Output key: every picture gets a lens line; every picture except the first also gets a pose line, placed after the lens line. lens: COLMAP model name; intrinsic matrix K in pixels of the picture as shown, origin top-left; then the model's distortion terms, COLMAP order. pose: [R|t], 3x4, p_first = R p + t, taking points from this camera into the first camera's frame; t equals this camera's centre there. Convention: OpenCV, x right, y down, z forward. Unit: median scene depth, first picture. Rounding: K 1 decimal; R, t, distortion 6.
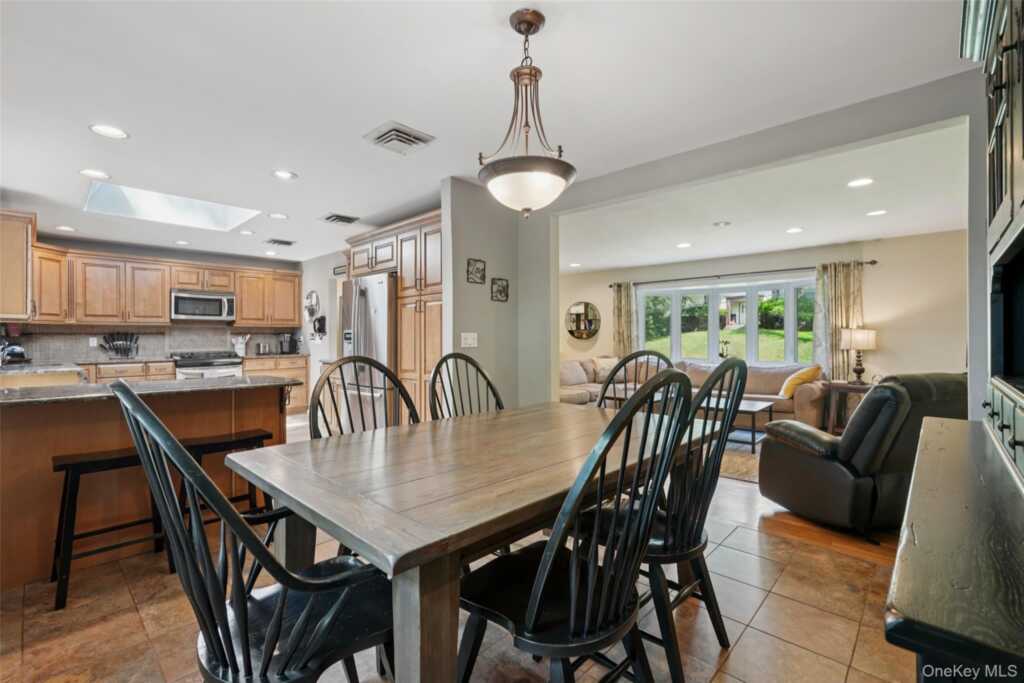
lens RADIAL K [[456.6, 0, 511.9], [0, 456.6, 336.4], [0, 0, 1]] dist [-0.004368, 0.001884]
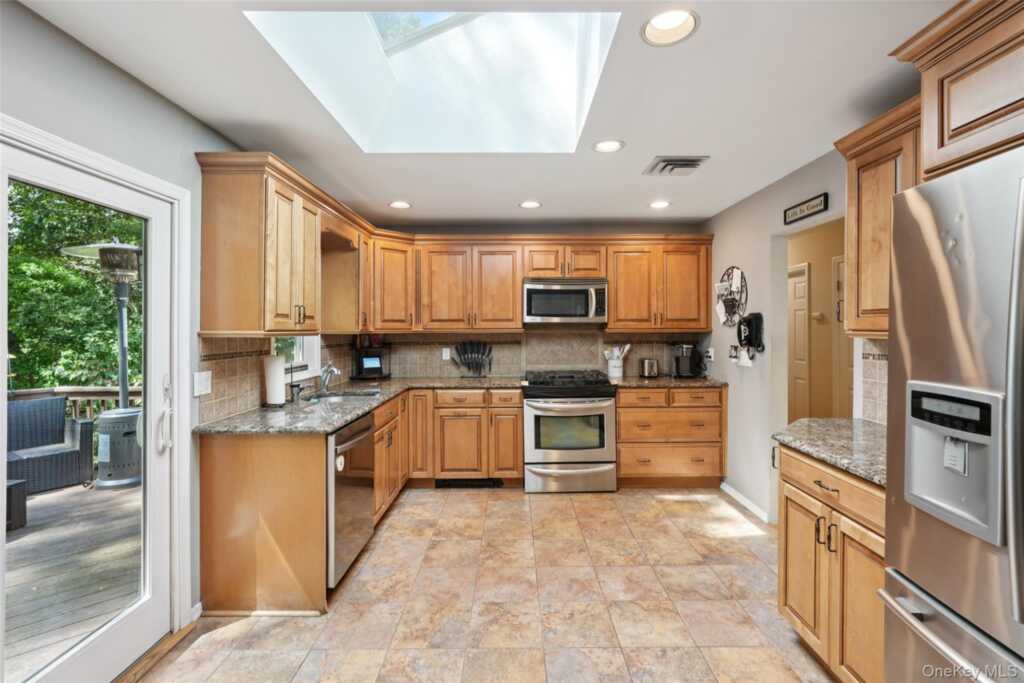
lens RADIAL K [[456.6, 0, 513.2], [0, 456.6, 329.7], [0, 0, 1]] dist [-0.004368, 0.001884]
pose [[0.684045, 0.008227, -0.729393, -0.257207], [-0.001404, 0.999949, 0.009962, -0.034397], [0.729438, -0.005790, 0.684022, 0.515613]]
